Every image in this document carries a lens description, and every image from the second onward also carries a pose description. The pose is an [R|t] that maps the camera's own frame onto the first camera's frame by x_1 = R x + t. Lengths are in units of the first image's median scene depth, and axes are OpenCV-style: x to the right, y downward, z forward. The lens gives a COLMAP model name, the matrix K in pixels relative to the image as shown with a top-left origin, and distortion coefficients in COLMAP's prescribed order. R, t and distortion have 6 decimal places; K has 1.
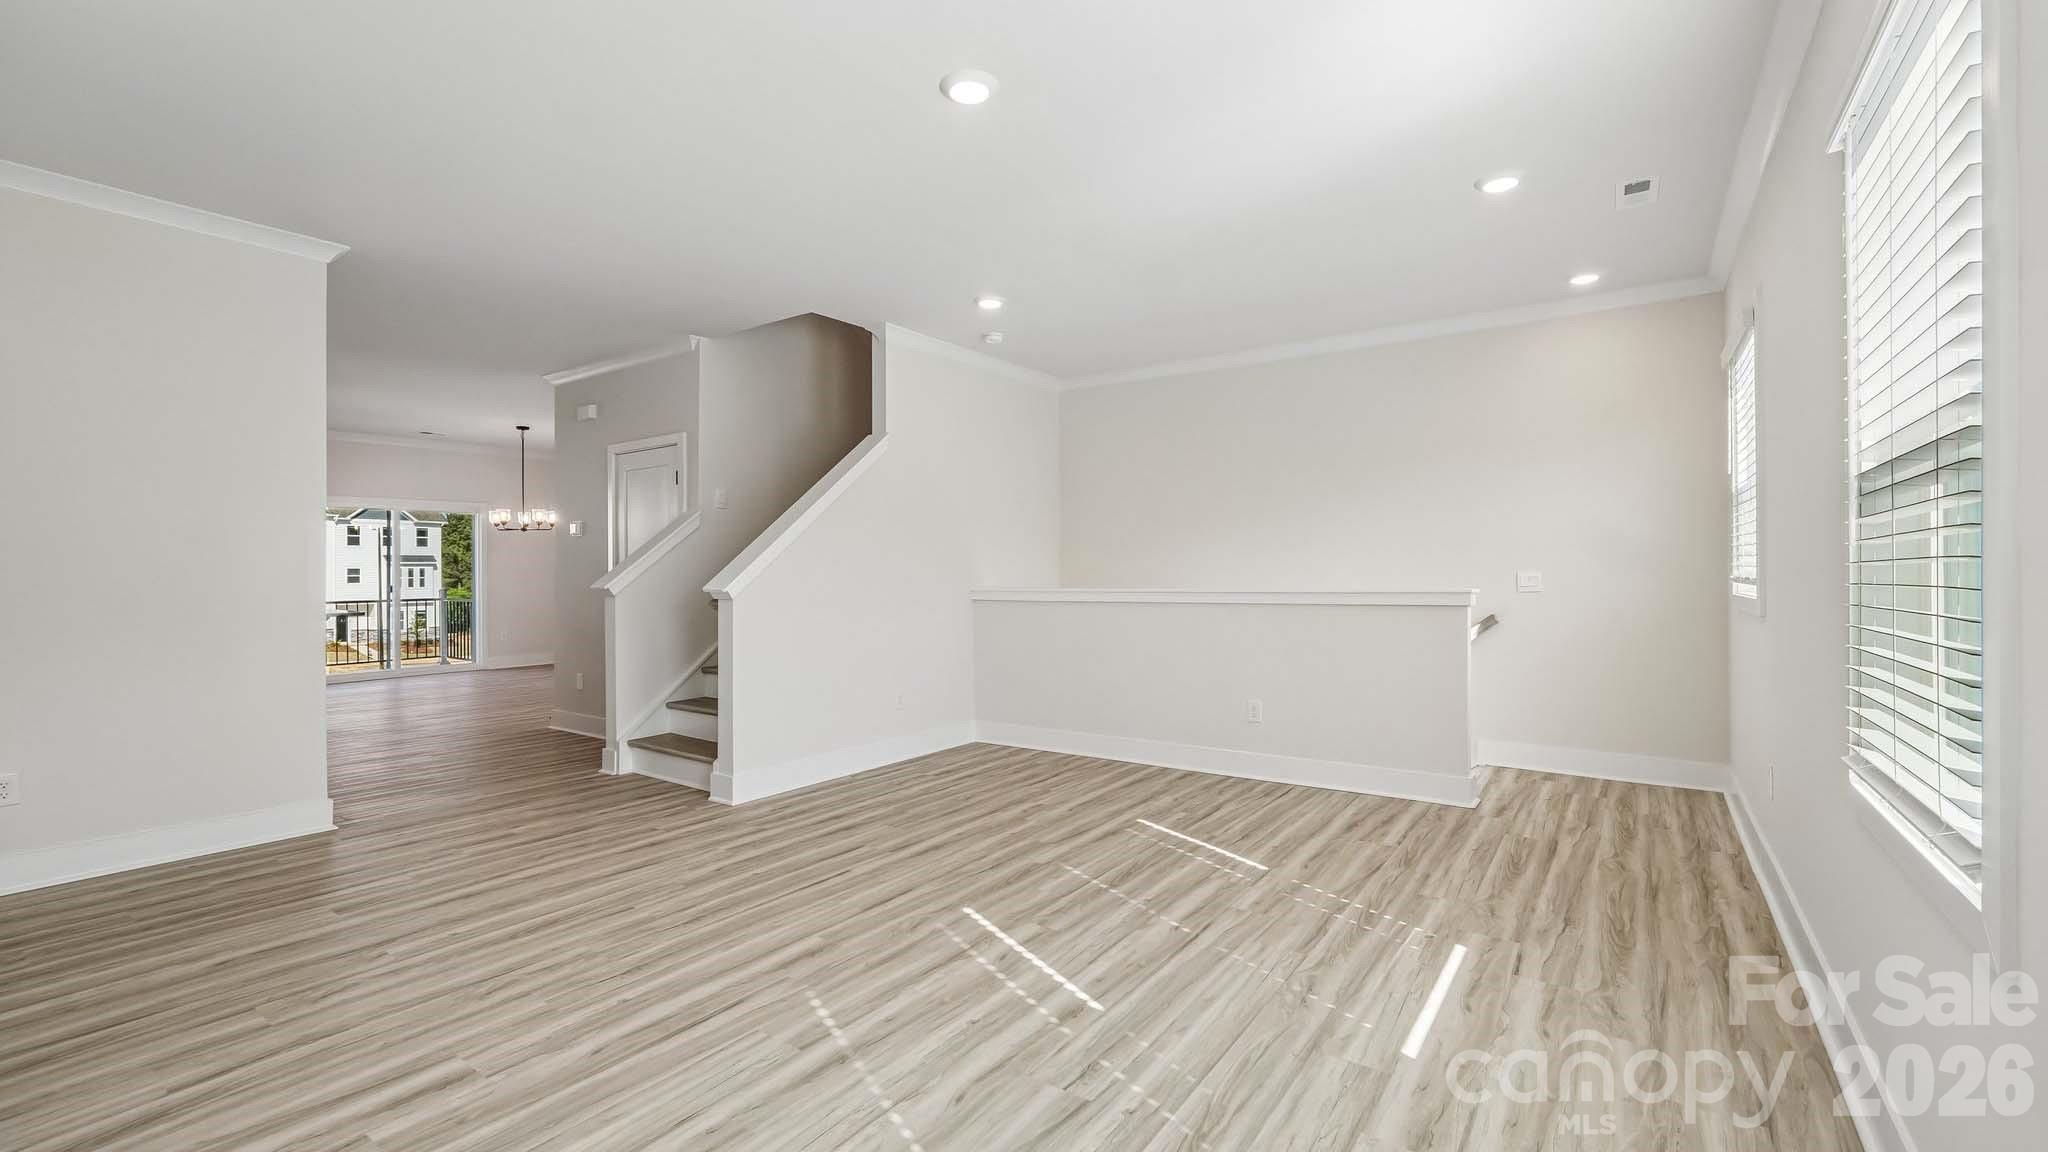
lens RADIAL K [[856.6, 0, 1024.0], [0, 856.6, 576.0], [0, 0, 1]] dist [-0.007837, 0.000409]
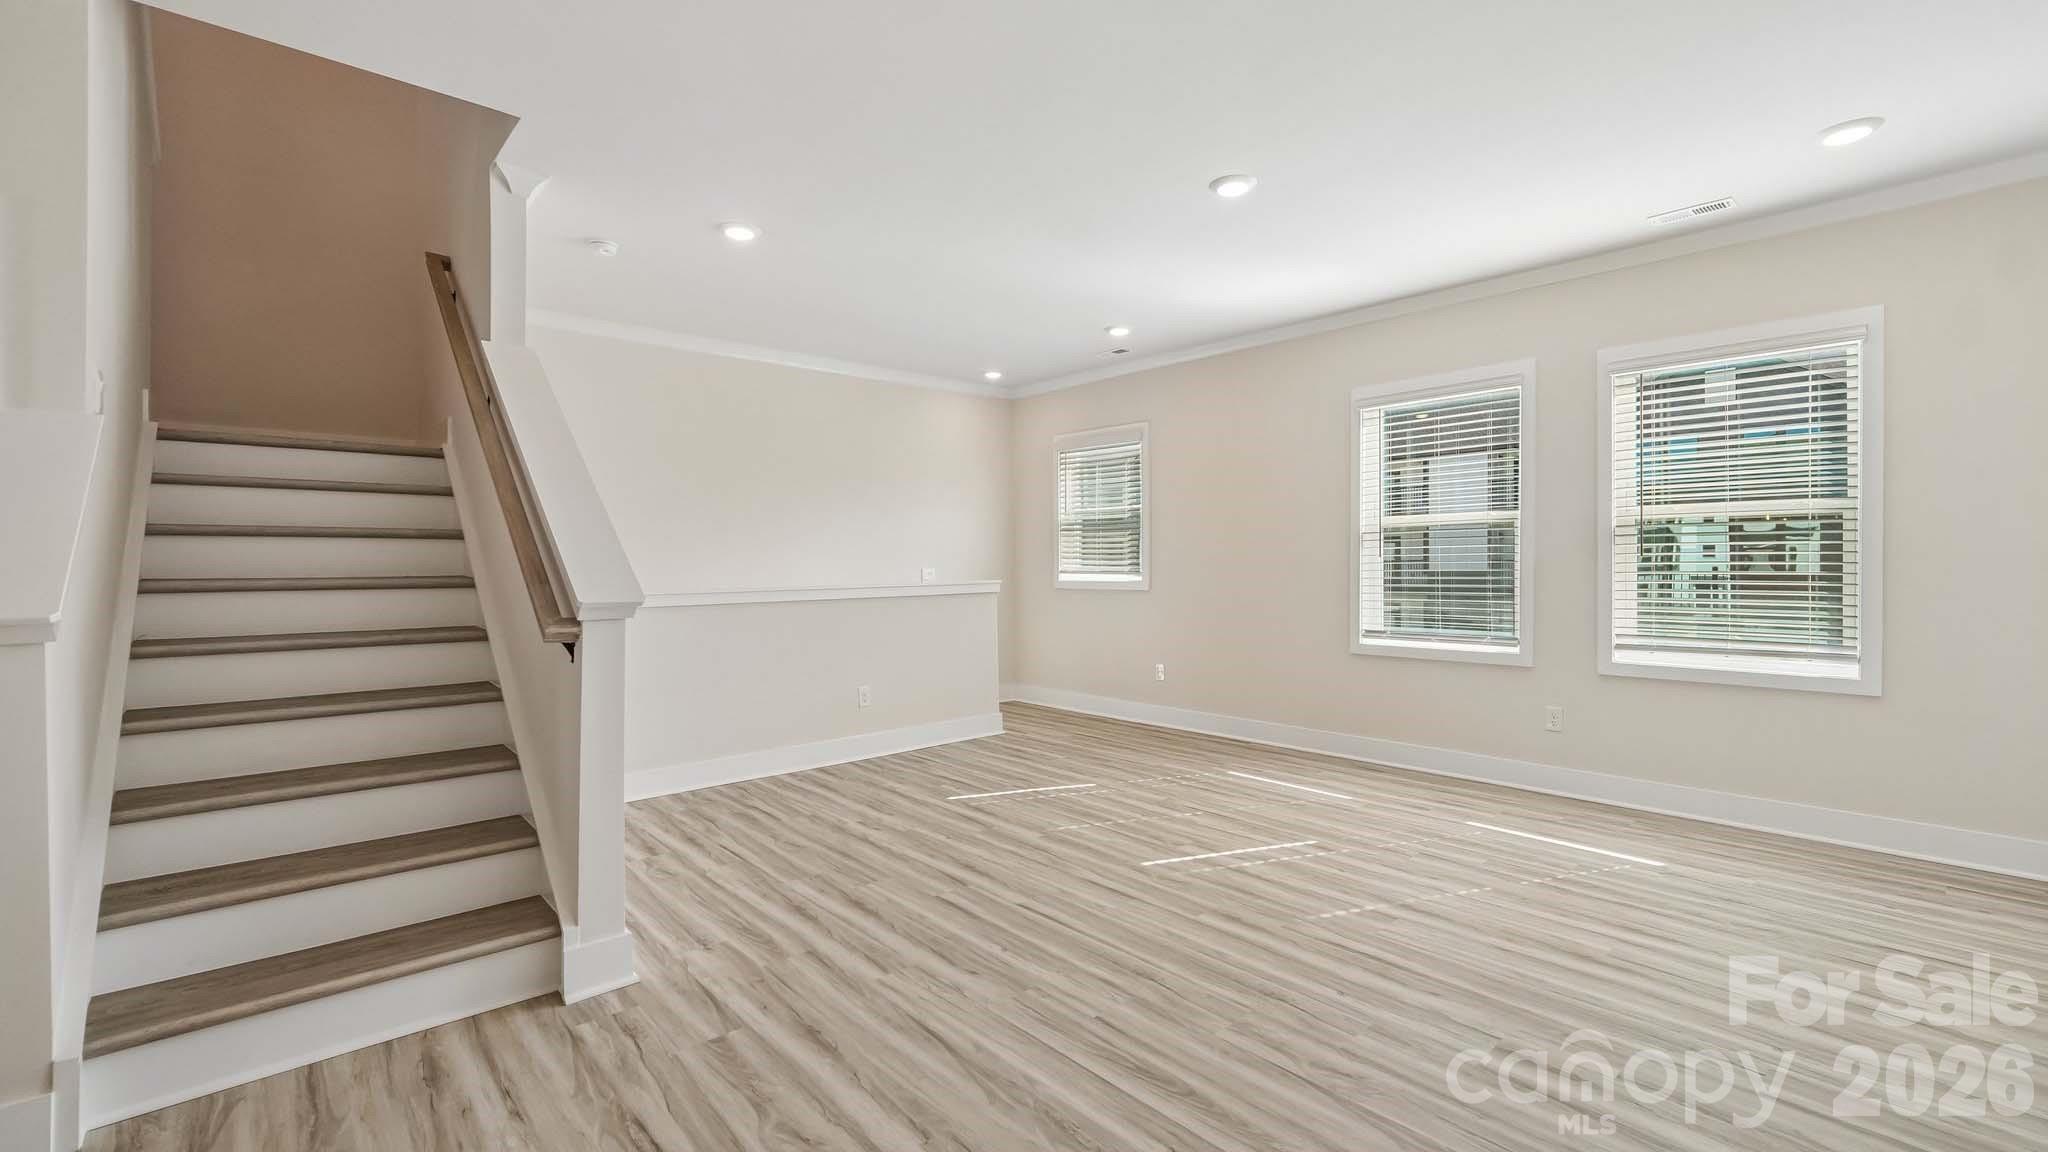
lens RADIAL K [[856.6, 0, 1024.0], [0, 856.6, 576.0], [0, 0, 1]] dist [-0.007837, 0.000409]
pose [[0.216473, -0.008192, 0.976254, -1.222606], [0.009192, 0.999938, 0.006352, -0.001593], [-0.976245, 0.007599, 0.216534, 0.917068]]
